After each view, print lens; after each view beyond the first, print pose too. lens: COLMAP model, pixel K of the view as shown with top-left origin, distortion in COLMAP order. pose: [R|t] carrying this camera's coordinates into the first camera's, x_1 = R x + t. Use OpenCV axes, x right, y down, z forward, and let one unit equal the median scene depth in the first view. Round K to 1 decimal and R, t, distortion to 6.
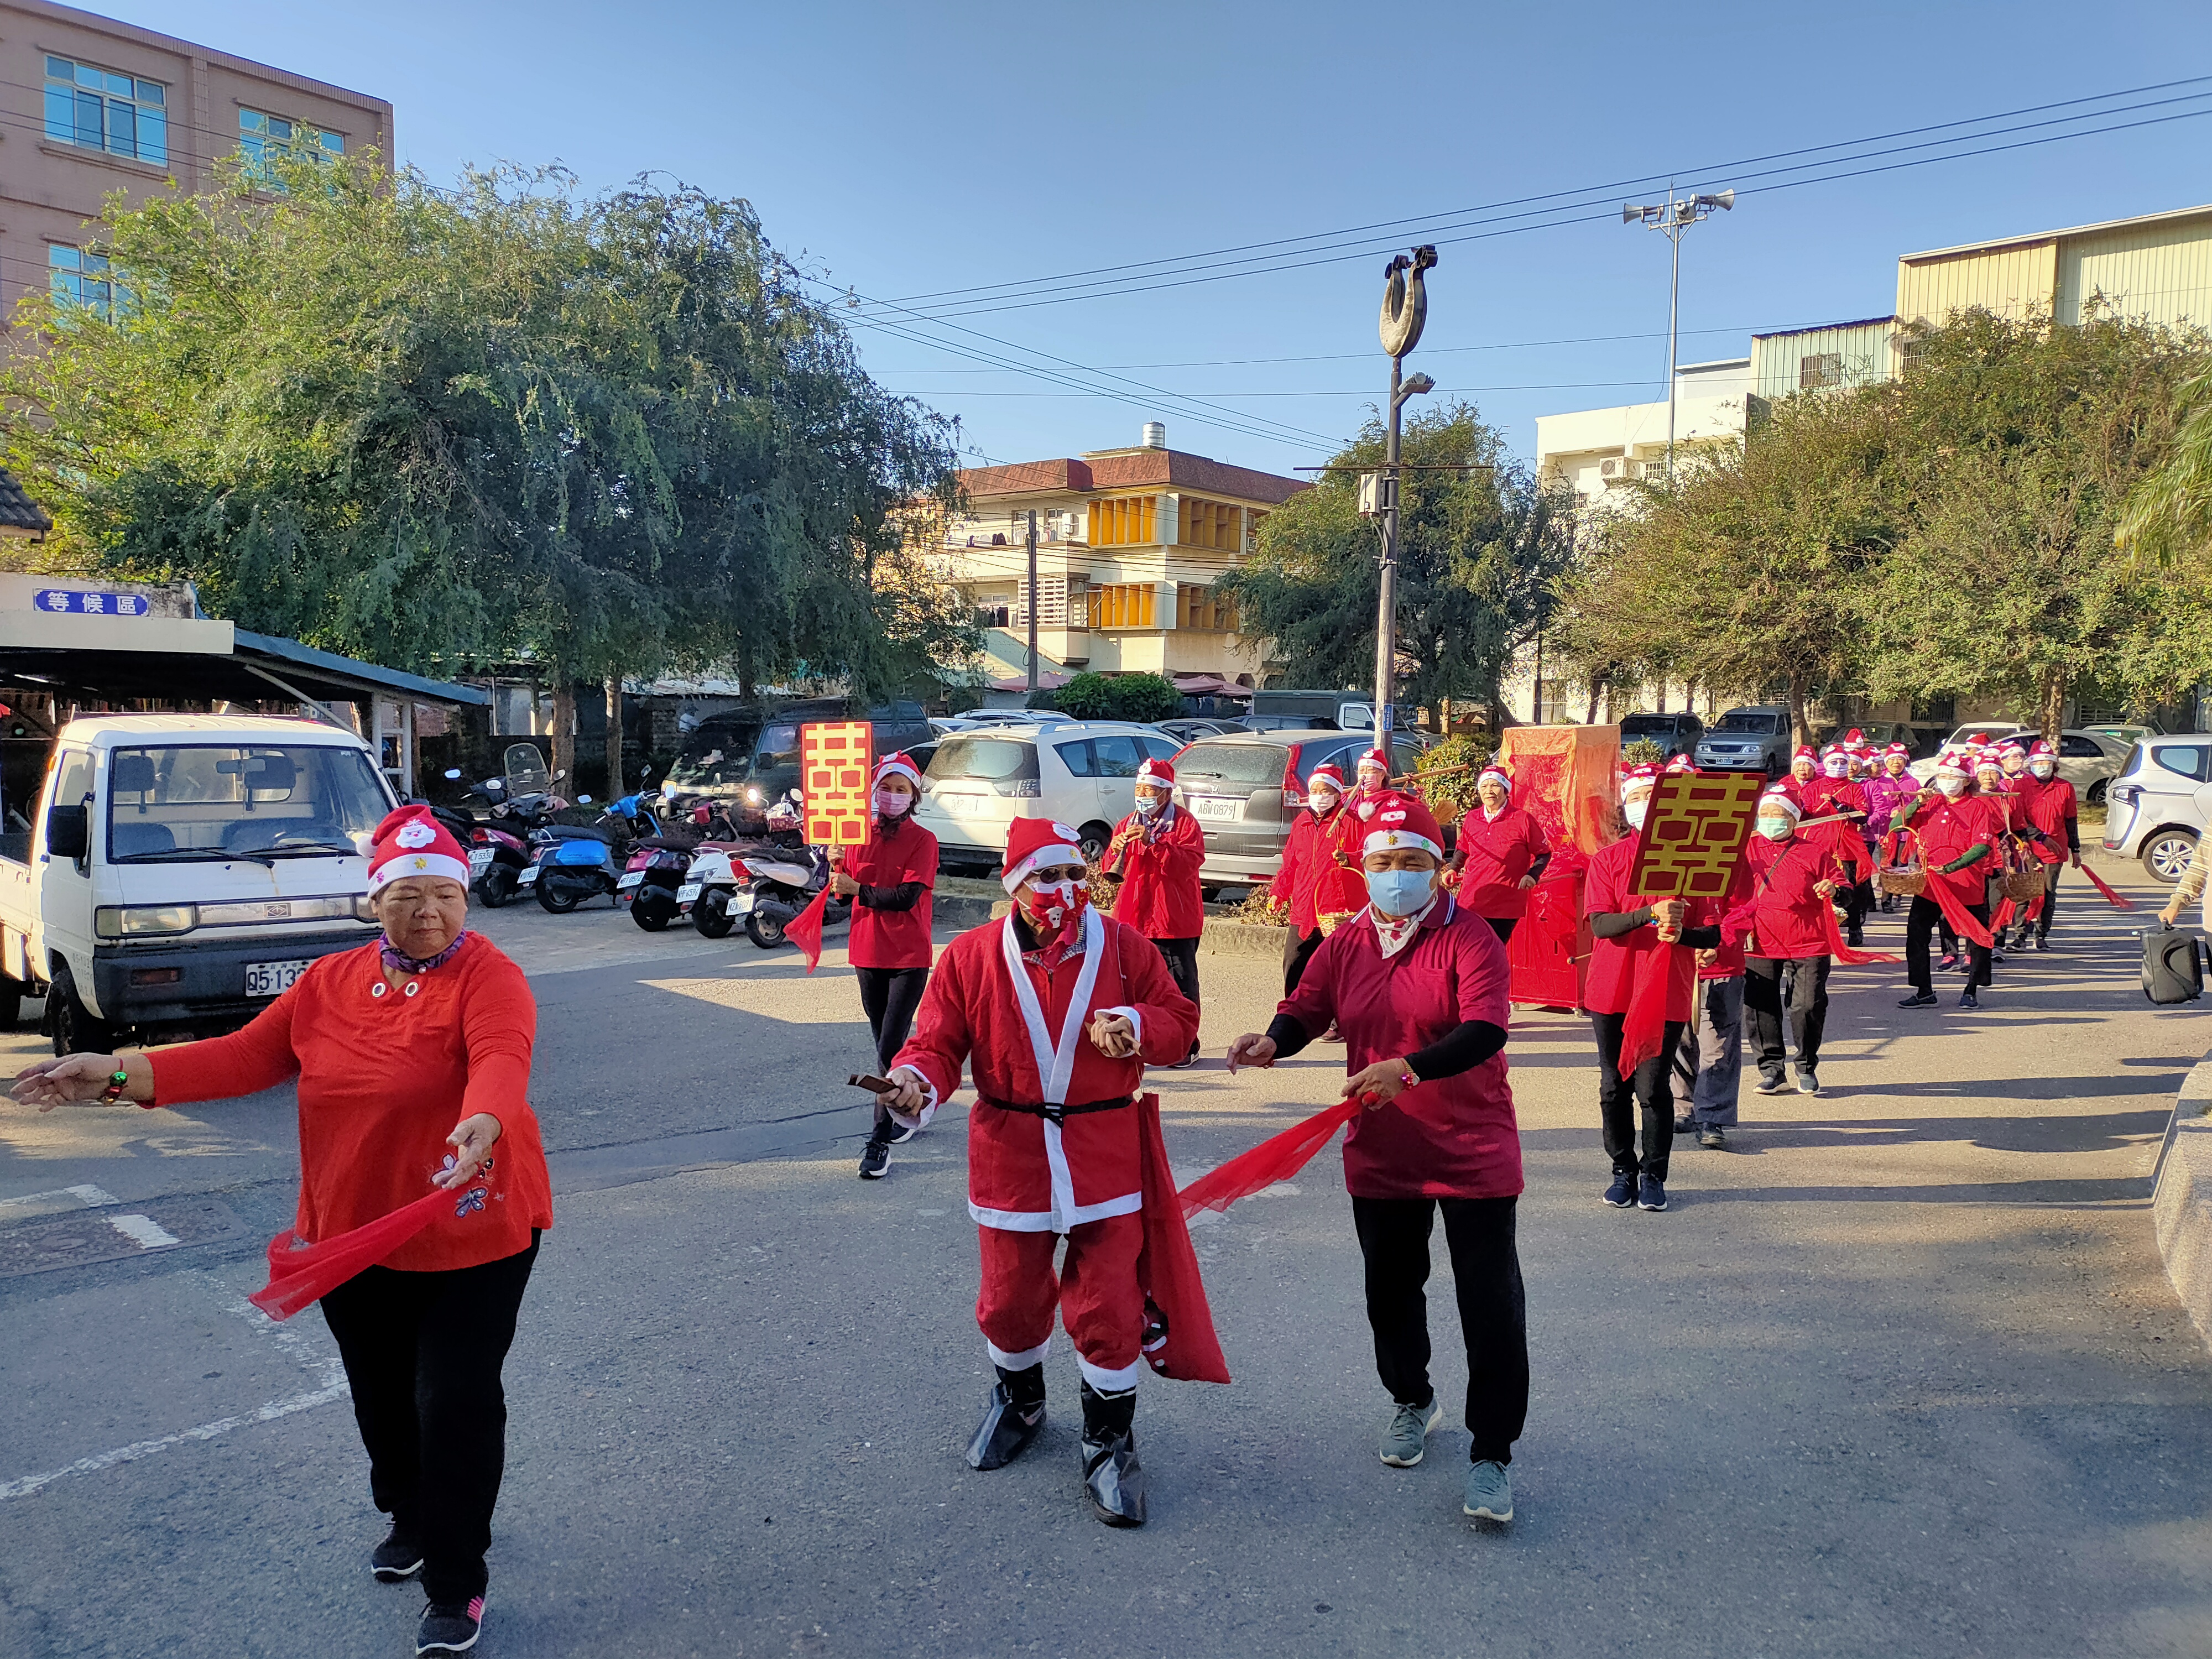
lens RADIAL K [[1734.1, 0, 1185.4], [0, 1734.1, 829.9], [0, 0, 1]] dist [0.092905, -0.091383]
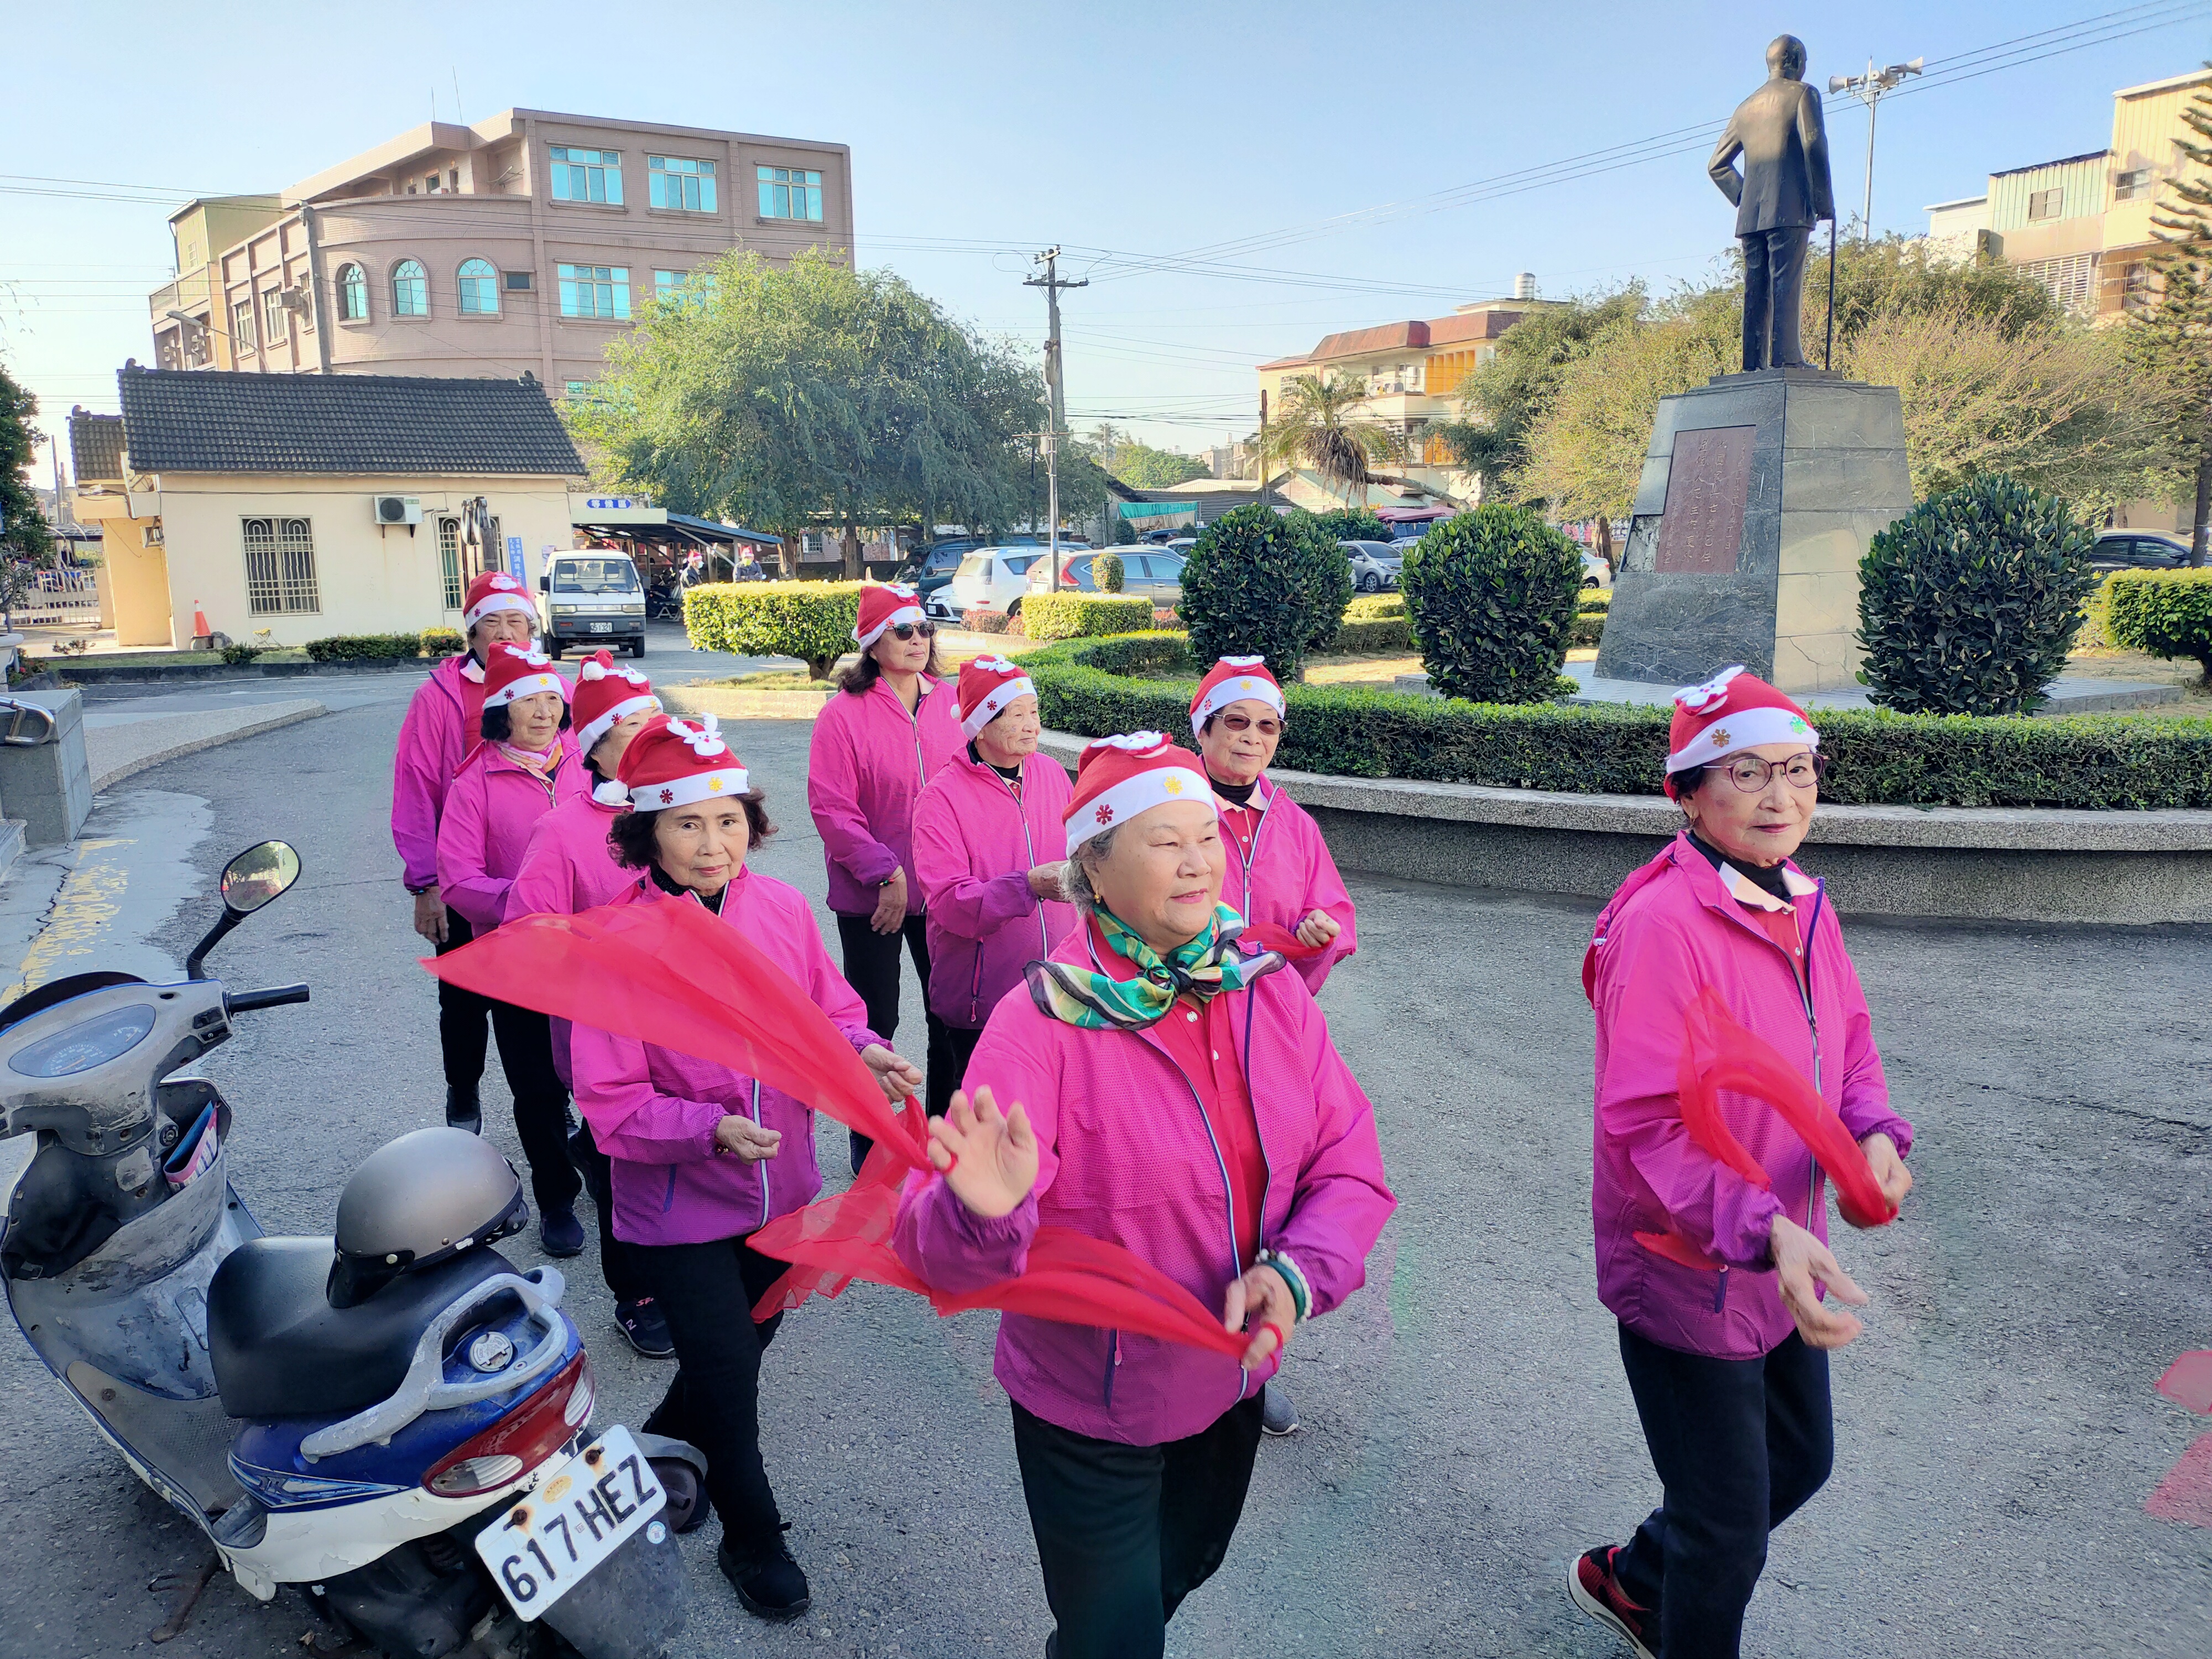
lens RADIAL K [[1688.1, 0, 1106.0], [0, 1688.1, 829.5], [0, 0, 1]] dist [0.002285, 0.004094]
pose [[0.932590, 0.037423, -0.358992, 0.317753], [-0.000438, 0.994727, 0.102557, 0.027761], [0.360937, -0.095487, 0.927689, -0.341459]]
